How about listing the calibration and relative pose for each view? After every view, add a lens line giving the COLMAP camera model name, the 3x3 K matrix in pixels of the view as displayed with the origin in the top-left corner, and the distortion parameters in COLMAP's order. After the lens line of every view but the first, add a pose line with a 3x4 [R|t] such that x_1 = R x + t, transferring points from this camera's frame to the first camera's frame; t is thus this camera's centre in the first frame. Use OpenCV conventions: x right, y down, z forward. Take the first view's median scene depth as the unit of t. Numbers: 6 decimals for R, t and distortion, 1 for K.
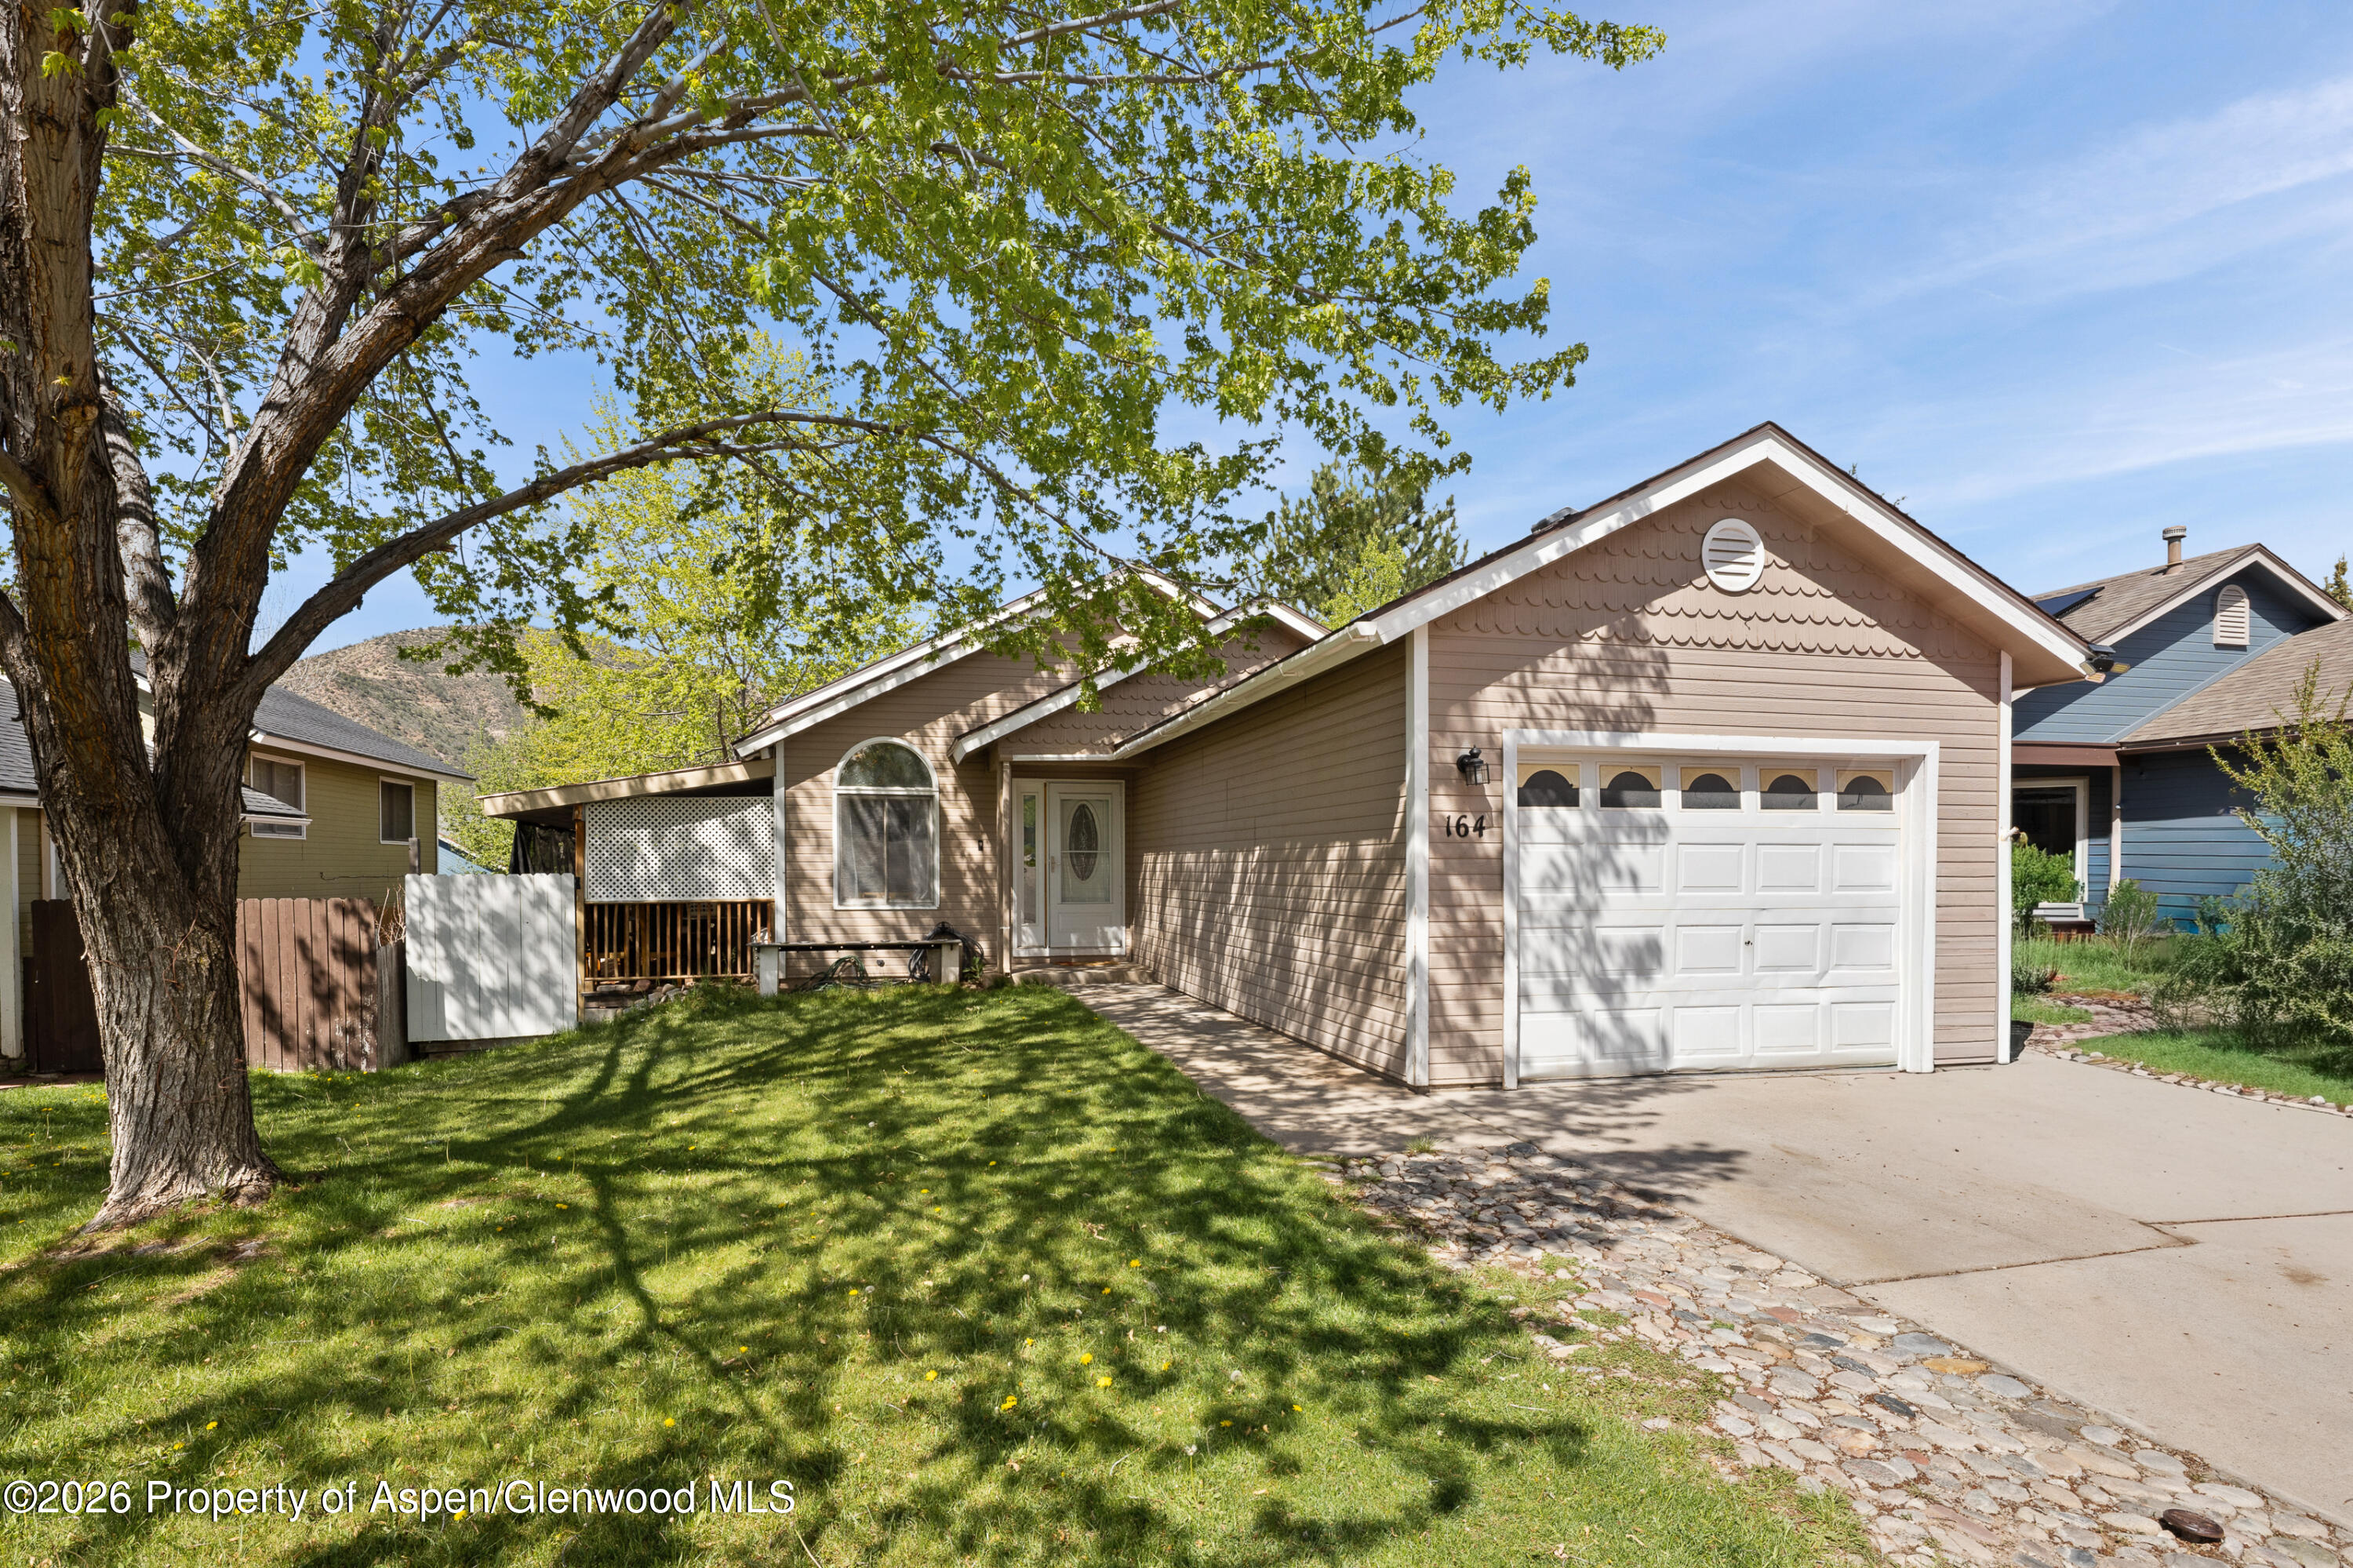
lens RADIAL K [[1171.1, 0, 1122.3], [0, 1171.1, 886.8], [0, 0, 1]] dist [0.006665, 0.000869]
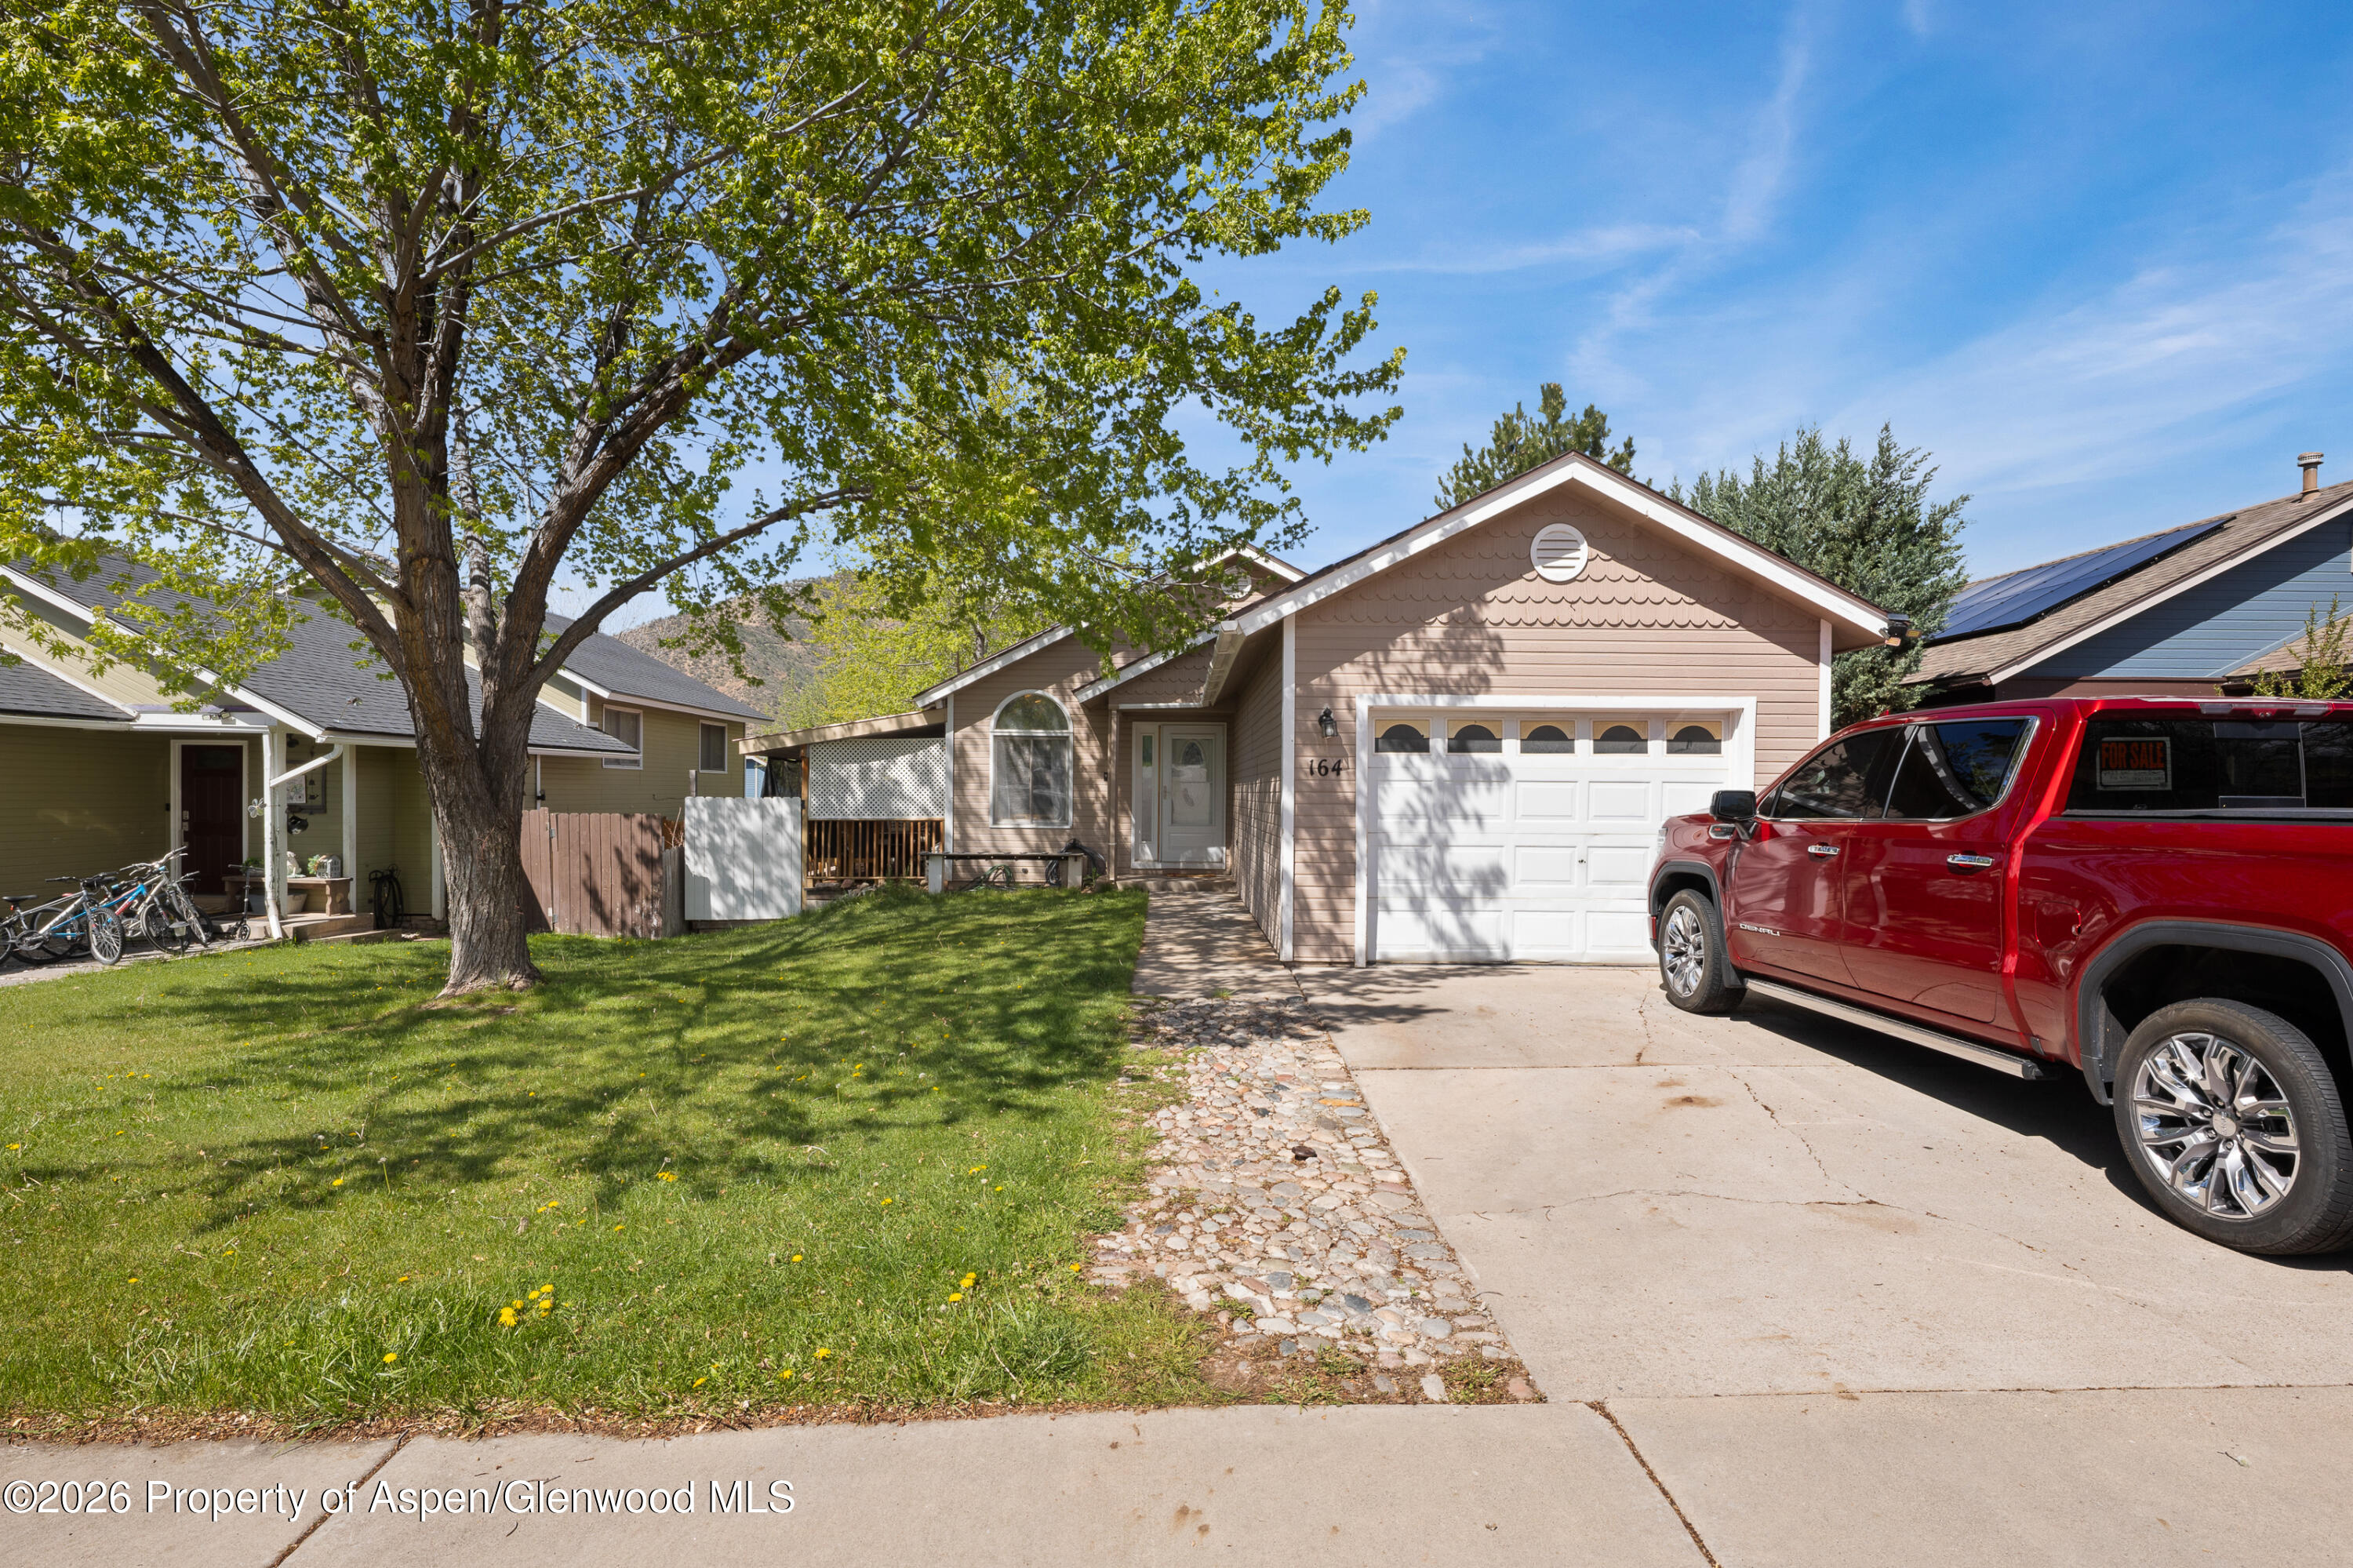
lens RADIAL K [[1171.1, 0, 1181.9], [0, 1171.1, 804.7], [0, 0, 1]] dist [0.006665, 0.000869]
pose [[0.975298, 0.008478, -0.220732, 0.349217], [-0.009742, 0.999942, -0.004638, -0.002016], [0.220680, 0.006674, 0.975323, -0.271415]]
